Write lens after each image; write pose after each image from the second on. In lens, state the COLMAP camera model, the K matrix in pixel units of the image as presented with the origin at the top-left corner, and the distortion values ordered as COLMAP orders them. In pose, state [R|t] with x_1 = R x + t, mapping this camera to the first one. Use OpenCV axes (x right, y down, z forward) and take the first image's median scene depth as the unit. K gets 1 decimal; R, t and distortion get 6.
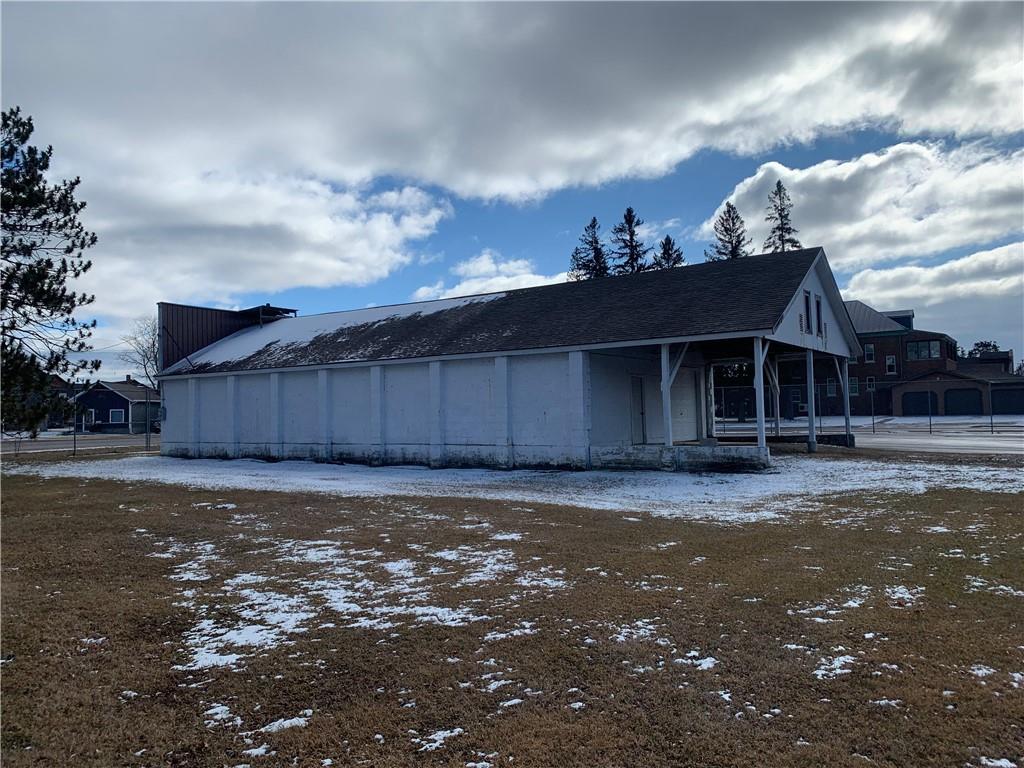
lens RADIAL K [[777.2, 0, 512.0], [0, 777.2, 384.0], [0, 0, 1]] dist [0.083310, -0.070438]
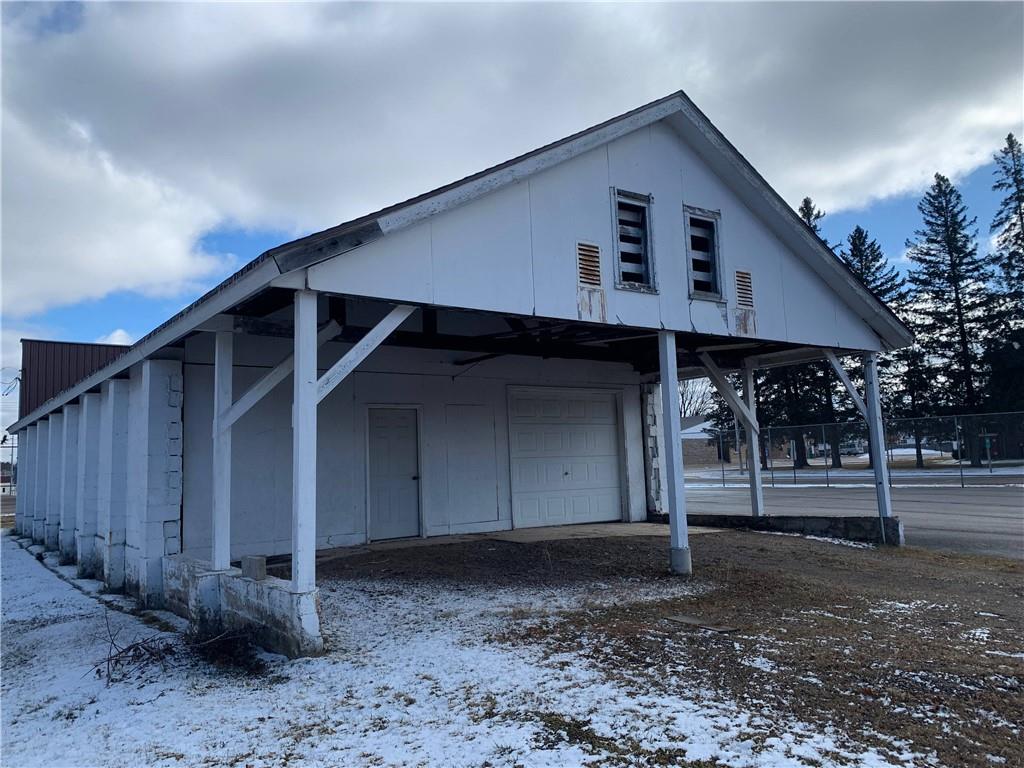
lens RADIAL K [[762.0, 0, 512.0], [0, 762.0, 384.0], [0, 0, 1]] dist [0.076082, -0.079369]
pose [[0.941226, -0.045998, -0.334630, 0.133373], [0.027975, 0.997896, -0.058485, 0.002191], [0.336616, 0.045686, 0.940533, 0.175660]]
